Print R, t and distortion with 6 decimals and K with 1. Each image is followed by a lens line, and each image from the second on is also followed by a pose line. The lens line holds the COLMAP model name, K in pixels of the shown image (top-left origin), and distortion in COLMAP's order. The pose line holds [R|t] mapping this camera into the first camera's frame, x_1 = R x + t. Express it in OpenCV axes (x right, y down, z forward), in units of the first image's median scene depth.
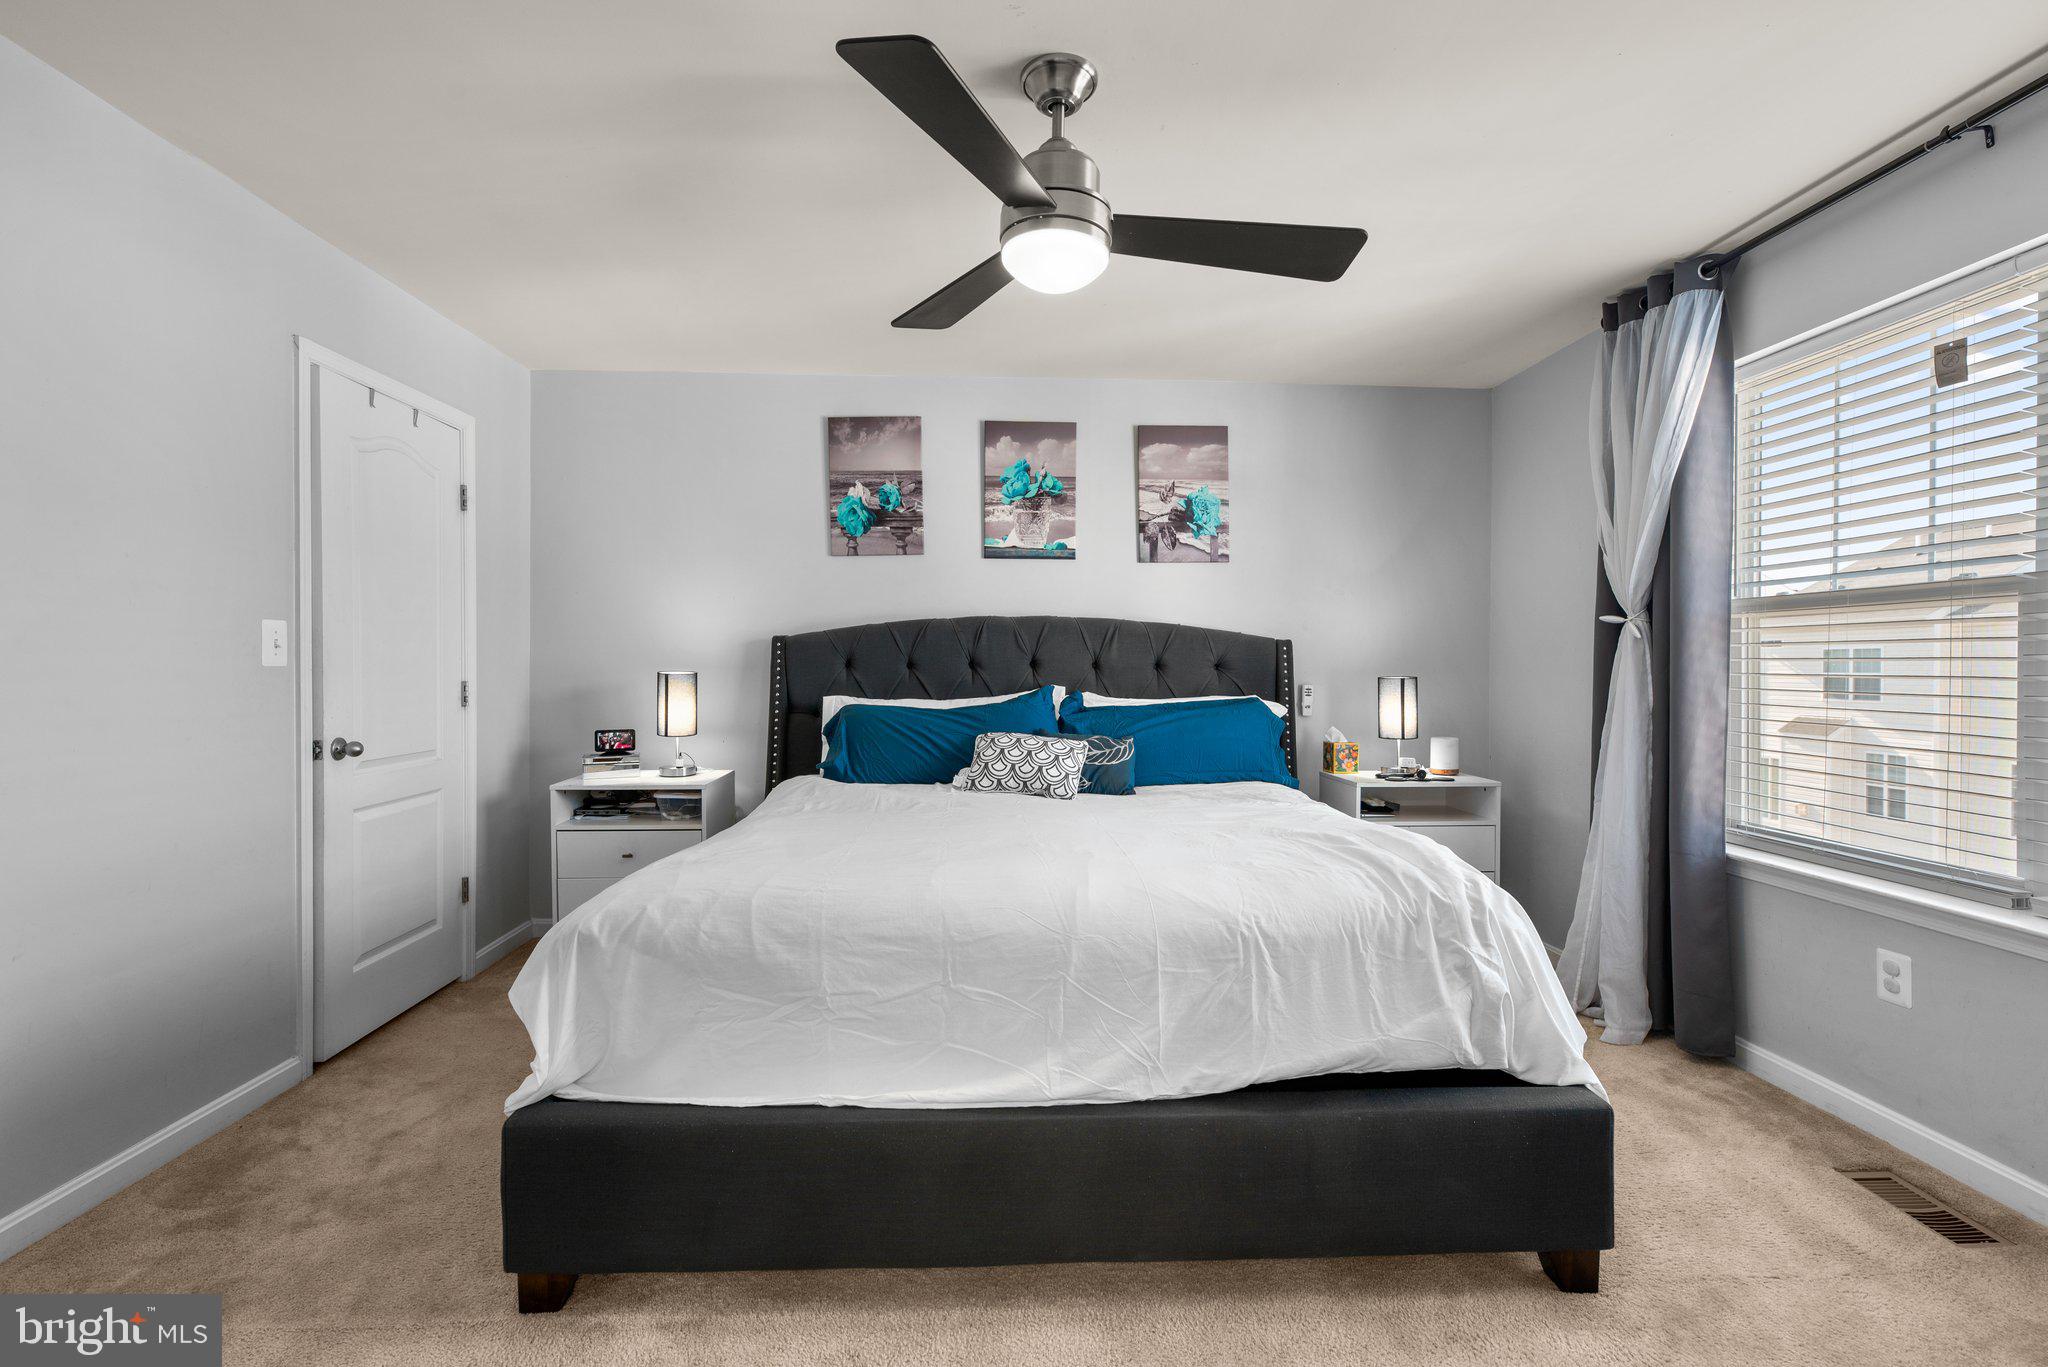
lens RADIAL K [[919.7, 0, 1018.9], [0, 919.7, 681.4], [0, 0, 1]] dist [0.002617, -0.000219]
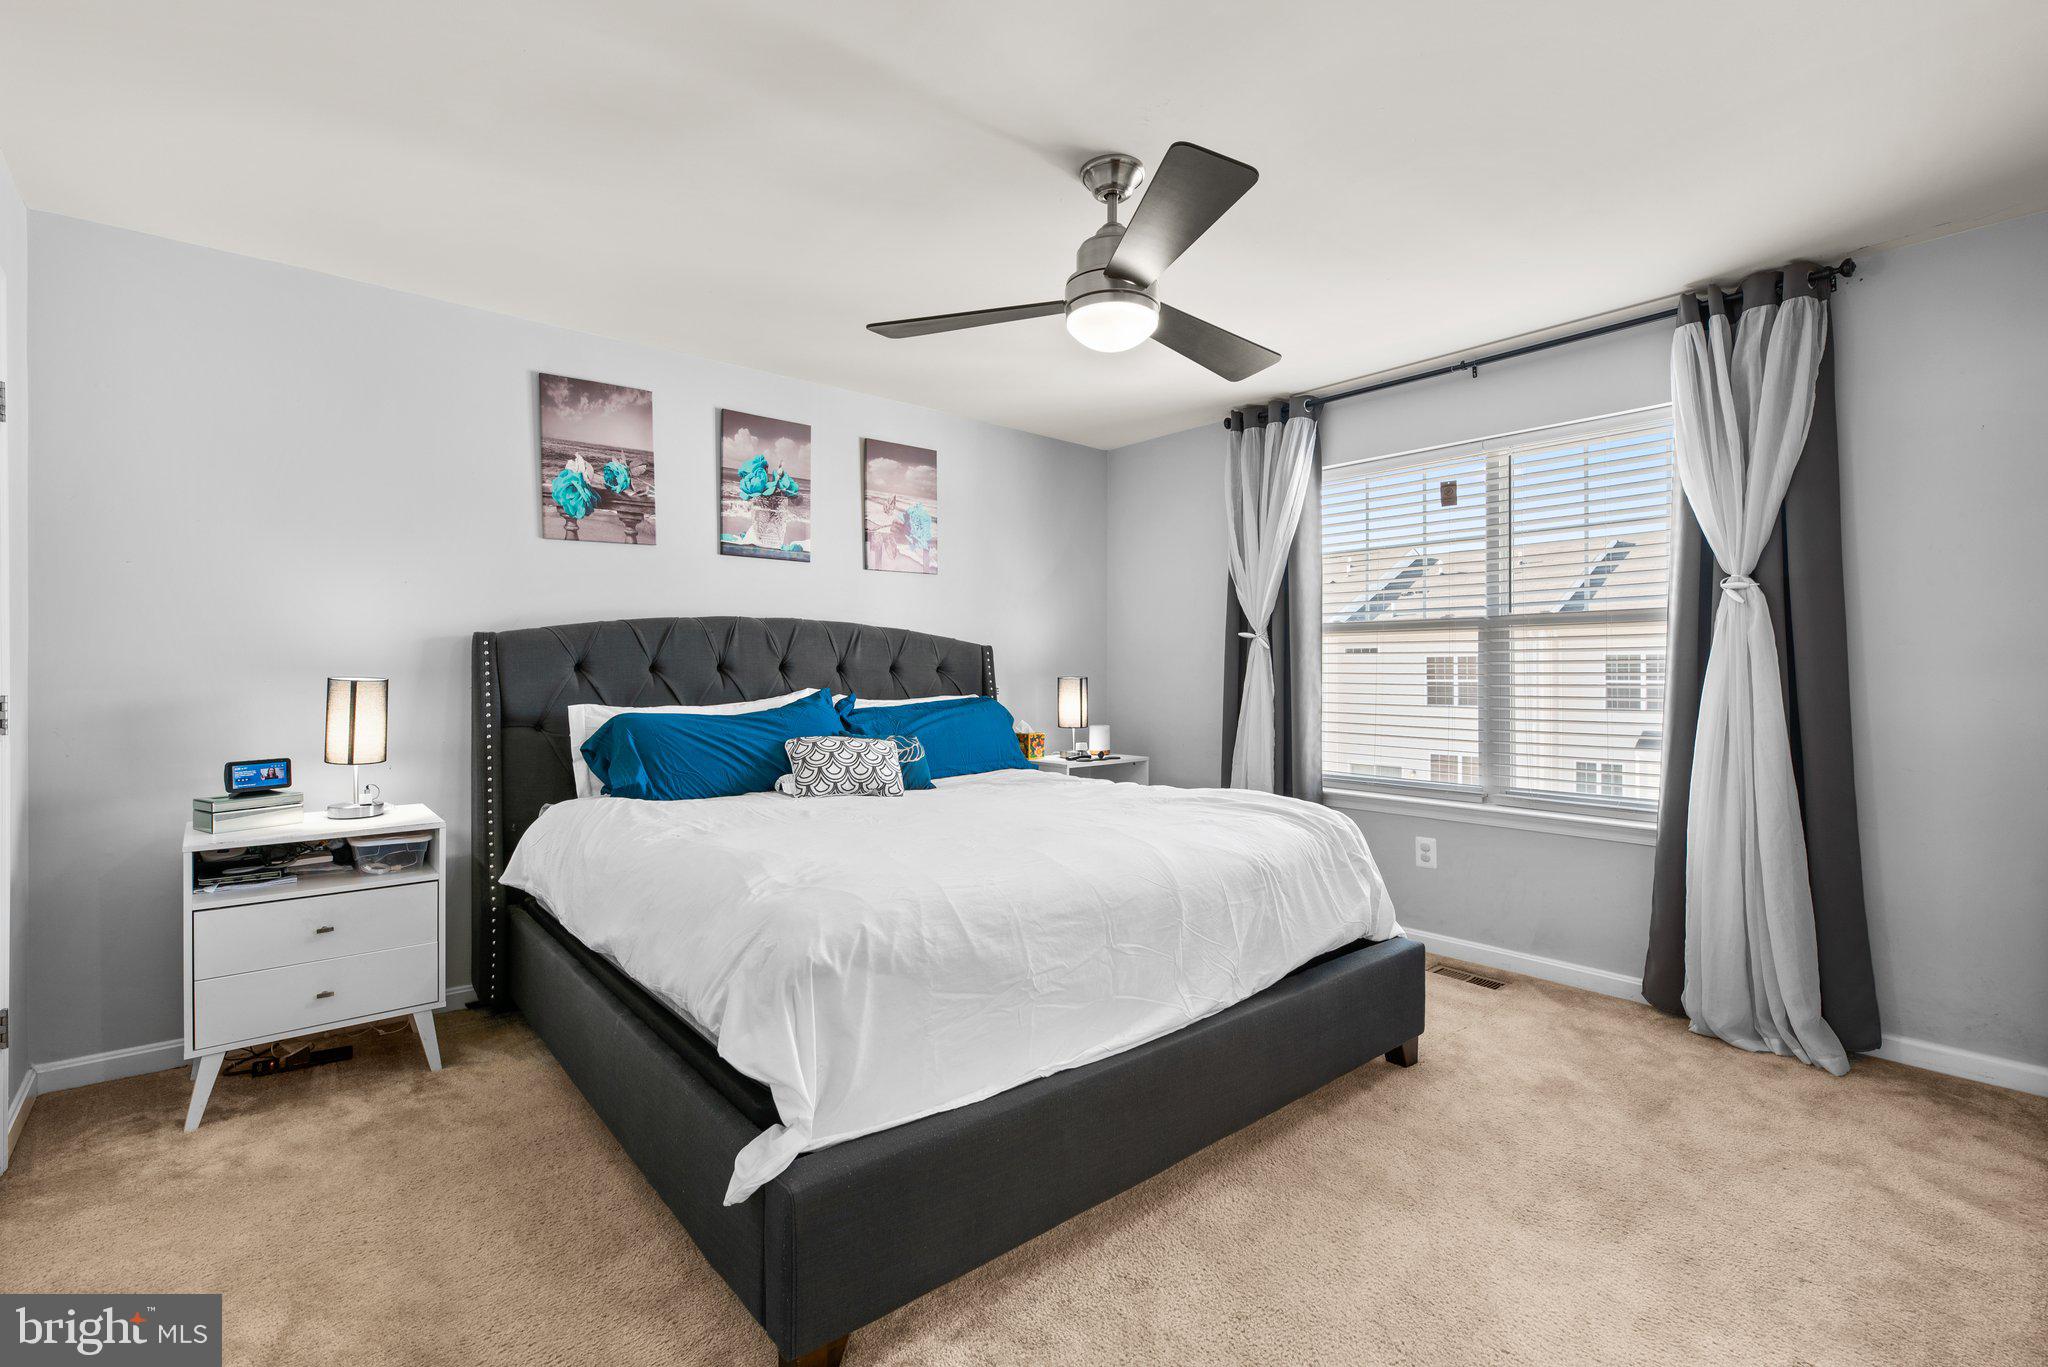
lens RADIAL K [[919.7, 0, 1032.8], [0, 919.7, 678.5], [0, 0, 1]] dist [0.002617, -0.000219]
pose [[0.787853, -0.008755, 0.615801, -0.416258], [0.012179, 0.999925, -0.001366, -0.002225], [-0.615743, 0.008576, 0.787901, 0.073064]]
